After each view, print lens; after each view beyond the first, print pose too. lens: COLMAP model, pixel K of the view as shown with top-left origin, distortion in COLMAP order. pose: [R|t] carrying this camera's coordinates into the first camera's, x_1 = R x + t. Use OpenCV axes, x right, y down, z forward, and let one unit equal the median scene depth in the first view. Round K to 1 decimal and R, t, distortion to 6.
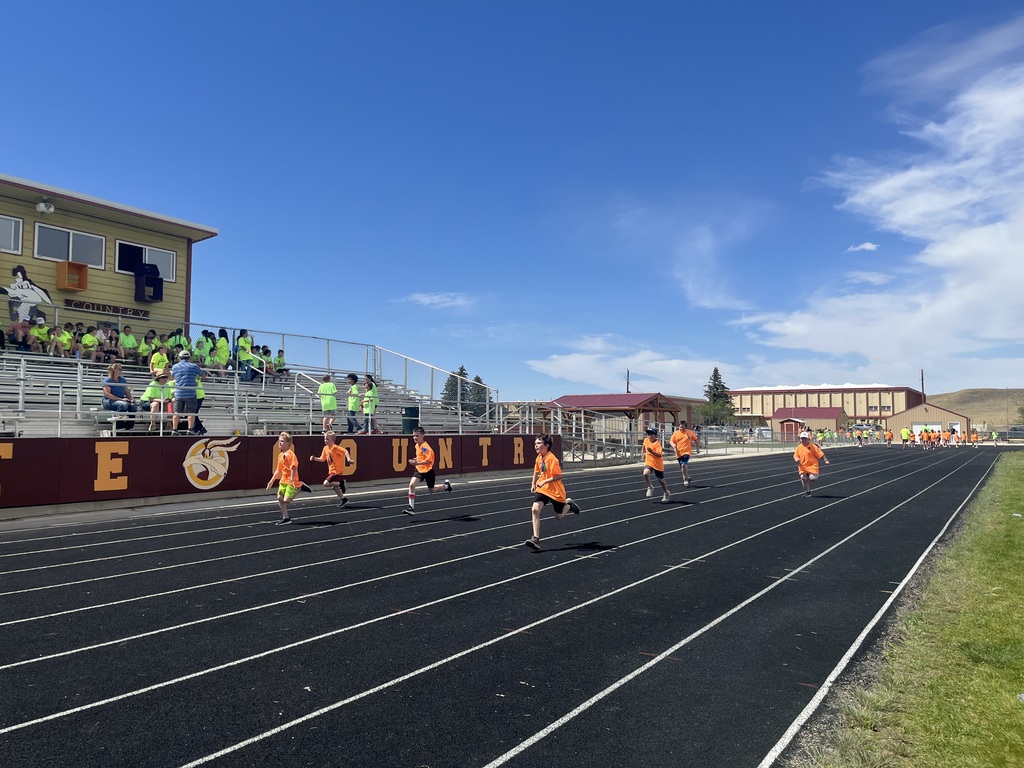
lens RADIAL K [[759.6, 0, 503.7], [0, 759.6, 383.5], [0, 0, 1]] dist [0.015636, -0.021659]
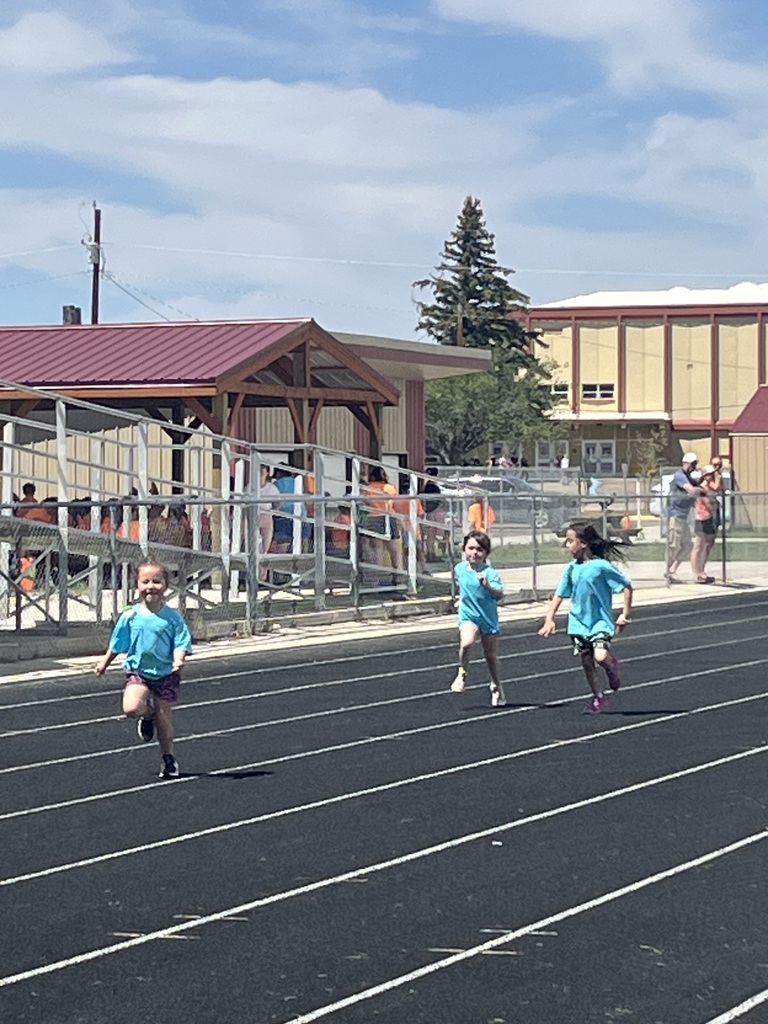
lens RADIAL K [[3706.6, 0, 382.9], [0, 3706.6, 513.5], [0, 0, 1]] dist [-0.856705, 0.000000]
pose [[0.966509, -0.010788, 0.256405, -0.125309], [-0.006387, 0.997795, 0.066057, -0.007991], [-0.256552, -0.065483, 0.964310, -0.132671]]
